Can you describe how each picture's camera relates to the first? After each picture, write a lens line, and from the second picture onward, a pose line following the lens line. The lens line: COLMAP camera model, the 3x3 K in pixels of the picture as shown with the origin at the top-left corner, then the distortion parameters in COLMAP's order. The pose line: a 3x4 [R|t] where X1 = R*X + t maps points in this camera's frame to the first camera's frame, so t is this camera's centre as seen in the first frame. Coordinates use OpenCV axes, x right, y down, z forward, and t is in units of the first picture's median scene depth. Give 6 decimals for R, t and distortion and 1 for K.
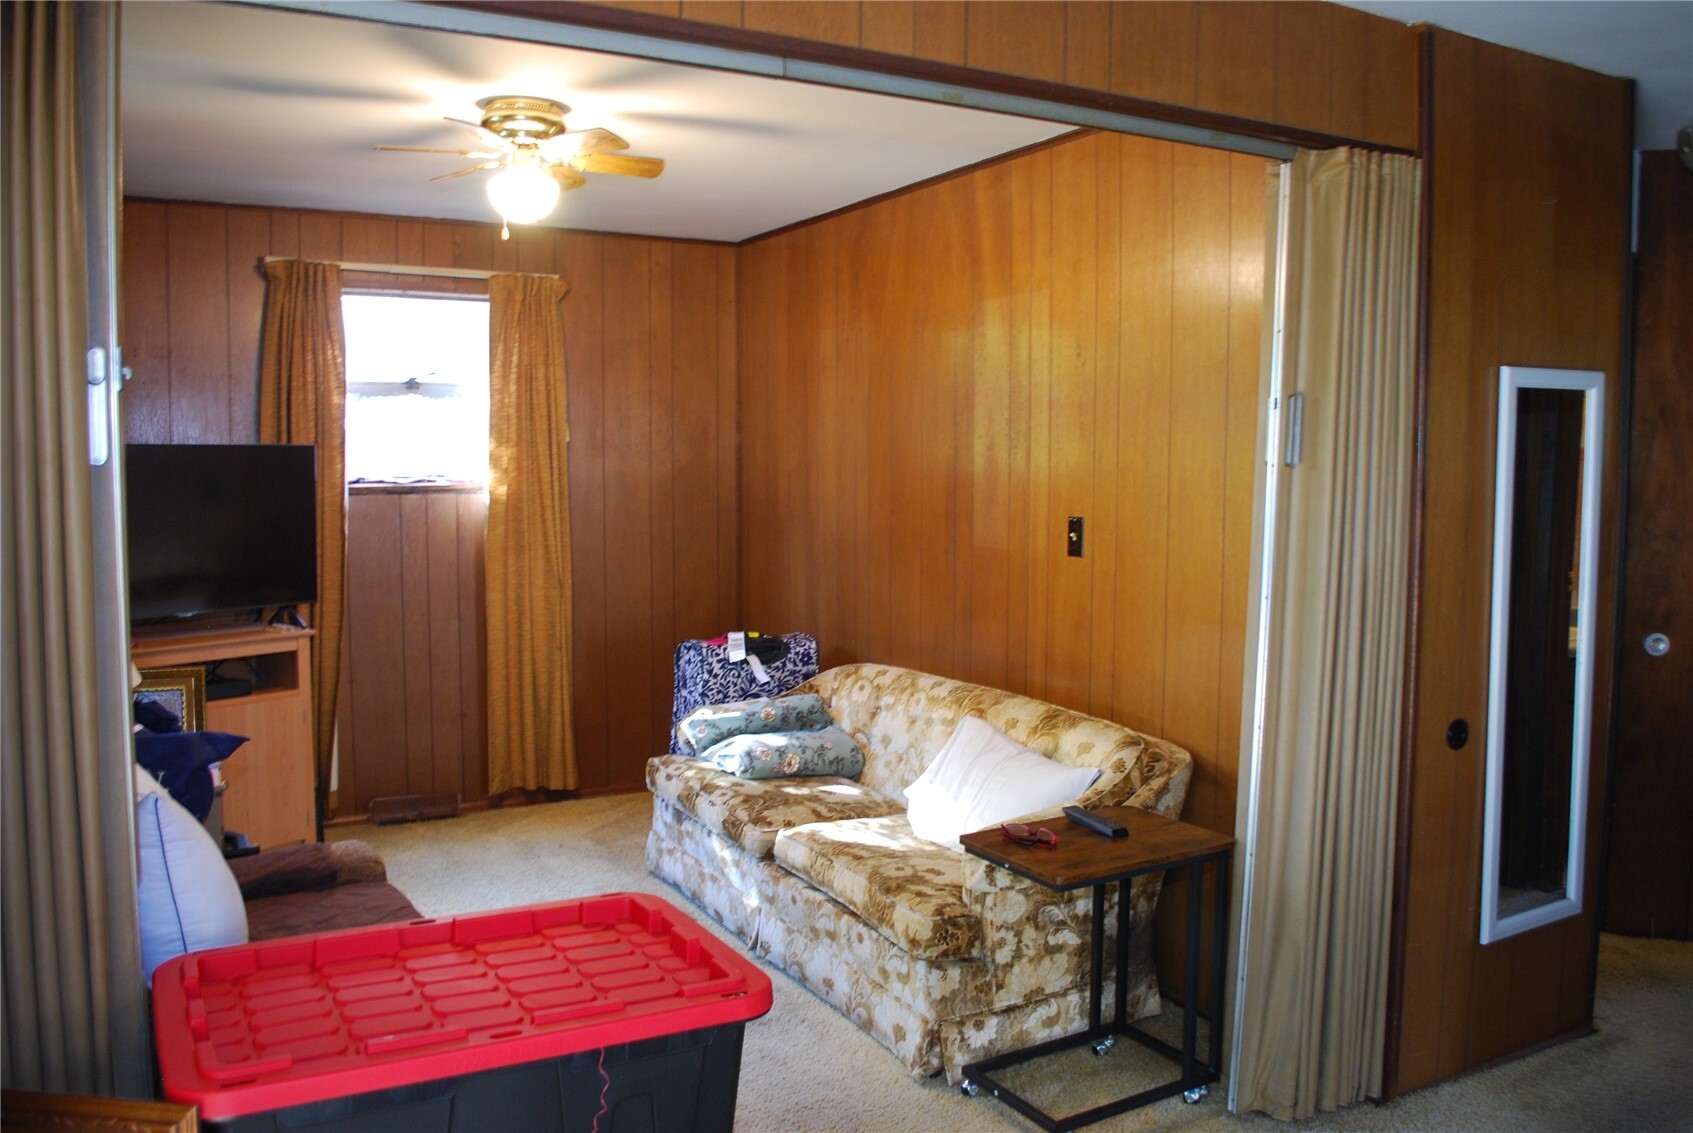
lens RADIAL K [[1338.3, 0, 853.6], [0, 1338.3, 564.7], [0, 0, 1]] dist [-0.080954, 0.010517]
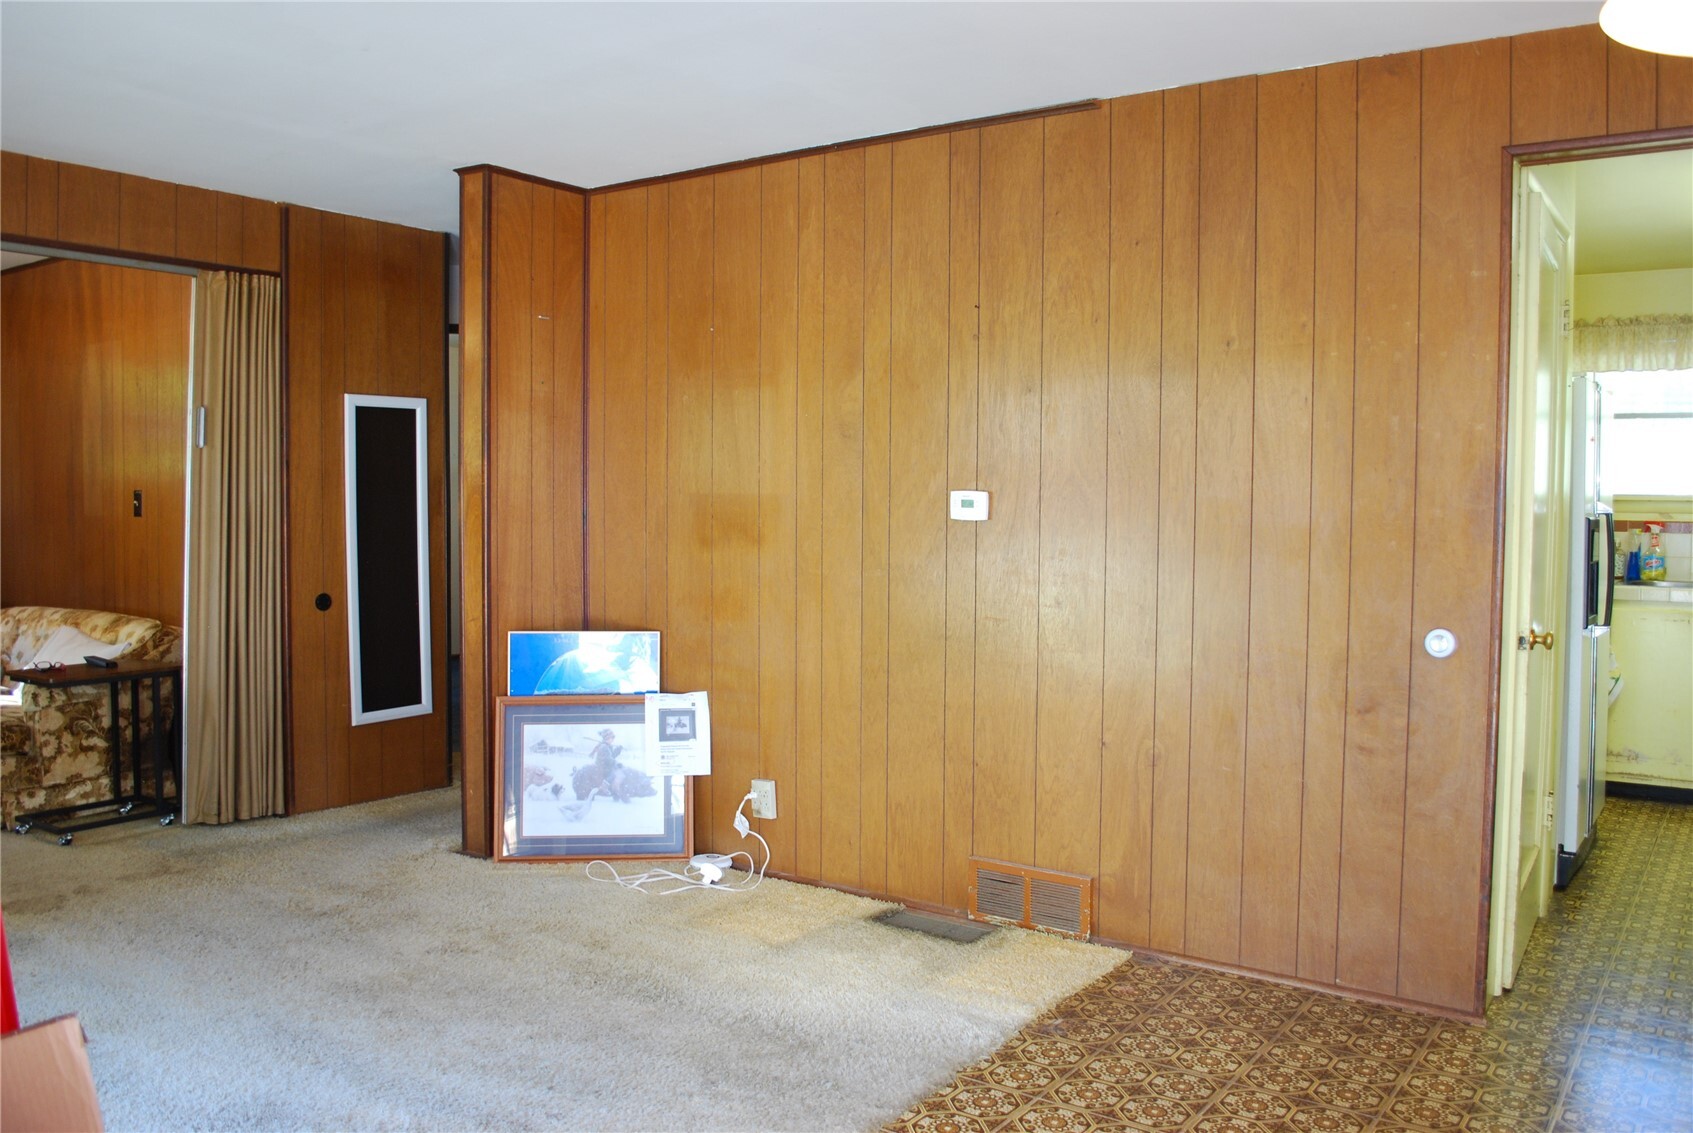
lens RADIAL K [[1338.3, 0, 852.0], [0, 1338.3, 563.3], [0, 0, 1]] dist [-0.080954, 0.010517]
pose [[0.899941, -0.016744, 0.435689, 0.249021], [0.030718, 0.999214, -0.025049, 0.109110], [-0.434927, 0.035926, 0.899749, -0.686276]]
